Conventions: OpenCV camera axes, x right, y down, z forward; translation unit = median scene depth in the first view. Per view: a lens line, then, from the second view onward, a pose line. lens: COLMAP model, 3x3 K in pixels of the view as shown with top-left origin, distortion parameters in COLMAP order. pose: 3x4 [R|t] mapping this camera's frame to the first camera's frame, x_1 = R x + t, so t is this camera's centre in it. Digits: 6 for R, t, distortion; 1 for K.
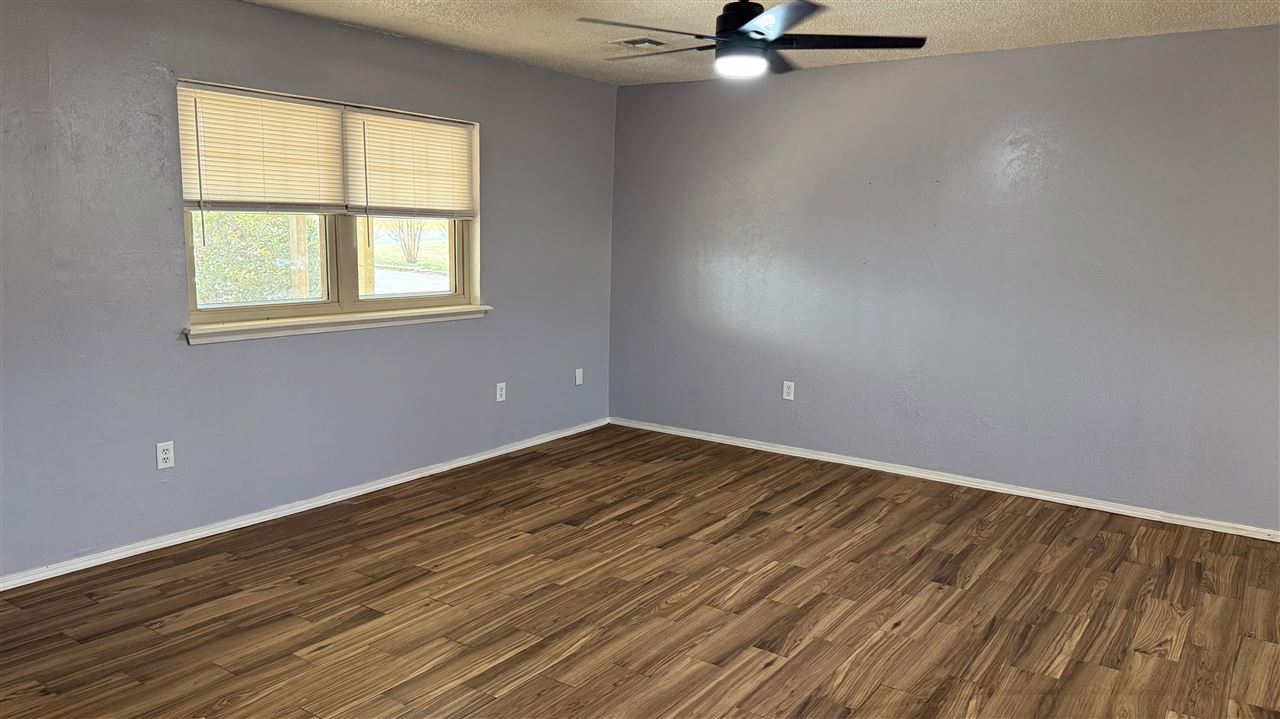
lens RADIAL K [[916.5, 0, 643.9], [0, 916.5, 373.3], [0, 0, 1]] dist [0.056880, -0.071910]
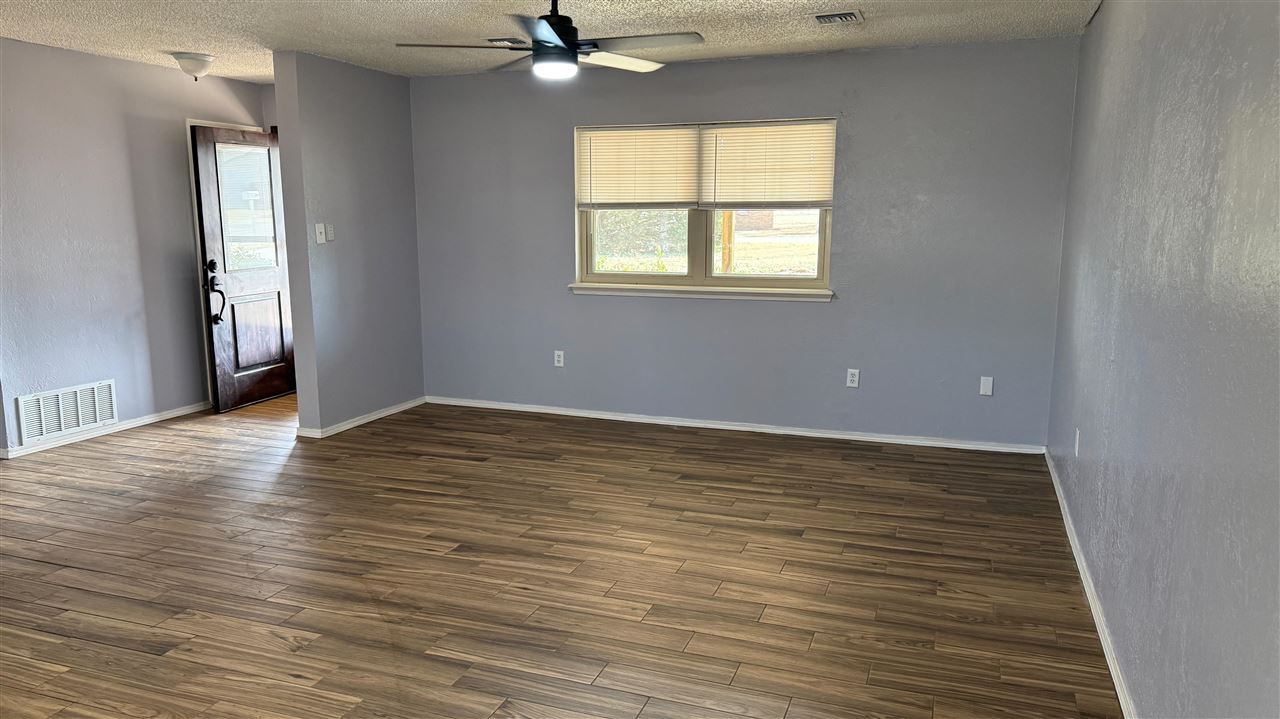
lens RADIAL K [[919.9, 0, 636.6], [0, 919.9, 379.7], [0, 0, 1]] dist [0.104243, -0.071000]
pose [[0.245336, 0.153344, -0.957233, 0.966887], [-0.152103, 0.981270, 0.118211, -0.079704], [0.957431, 0.116596, 0.264065, 0.618569]]
